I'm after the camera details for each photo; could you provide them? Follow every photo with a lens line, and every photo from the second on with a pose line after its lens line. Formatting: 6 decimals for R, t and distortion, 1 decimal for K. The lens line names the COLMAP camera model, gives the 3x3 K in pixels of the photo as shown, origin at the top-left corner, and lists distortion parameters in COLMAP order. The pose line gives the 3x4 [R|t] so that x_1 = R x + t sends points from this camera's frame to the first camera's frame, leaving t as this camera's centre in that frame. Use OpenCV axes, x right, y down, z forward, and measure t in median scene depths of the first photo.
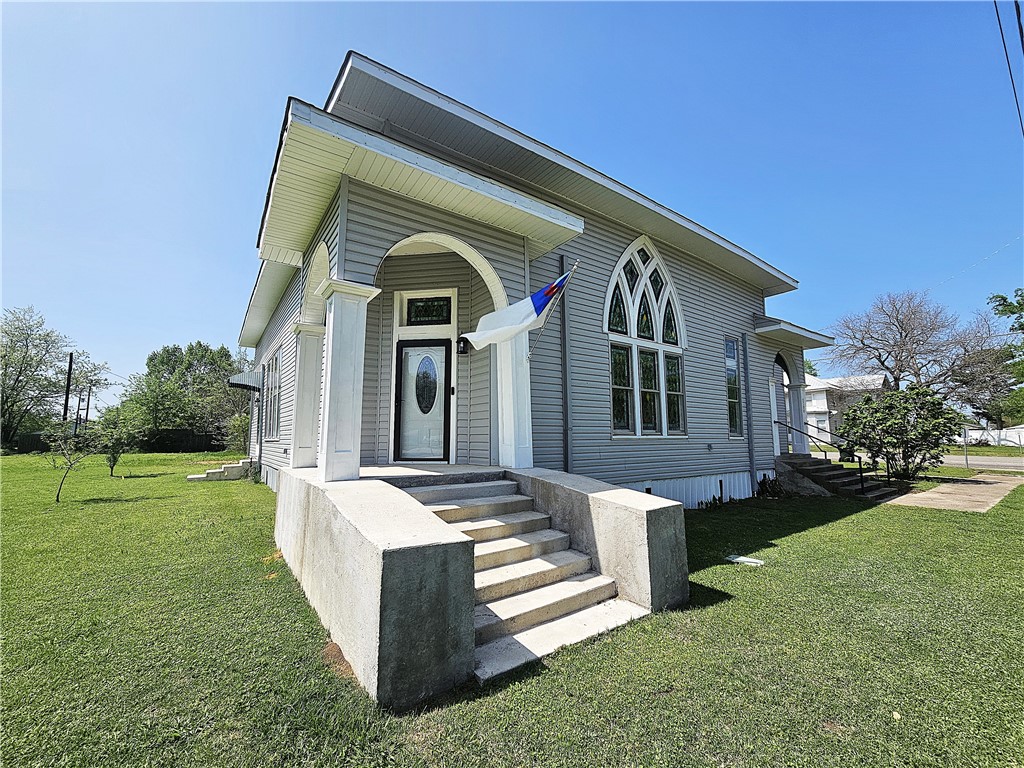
lens RADIAL K [[421.3, 0, 512.1], [0, 421.3, 385.5], [0, 0, 1]] dist [-0.008718, 0.001773]
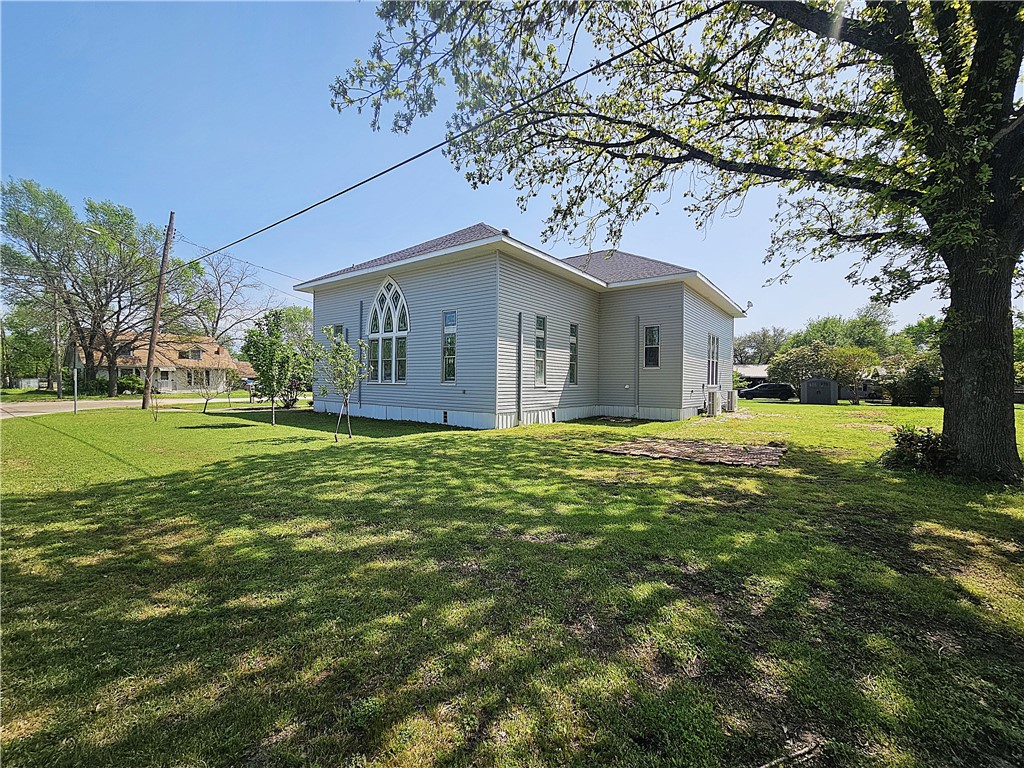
lens RADIAL K [[421.3, 0, 513.9], [0, 421.3, 381.5], [0, 0, 1]] dist [-0.008718, 0.001773]
pose [[0.311149, 0.001873, -0.950359, 2.311056], [0.090587, 0.995386, 0.031620, 0.103958], [0.946034, -0.095929, 0.309544, 0.925736]]
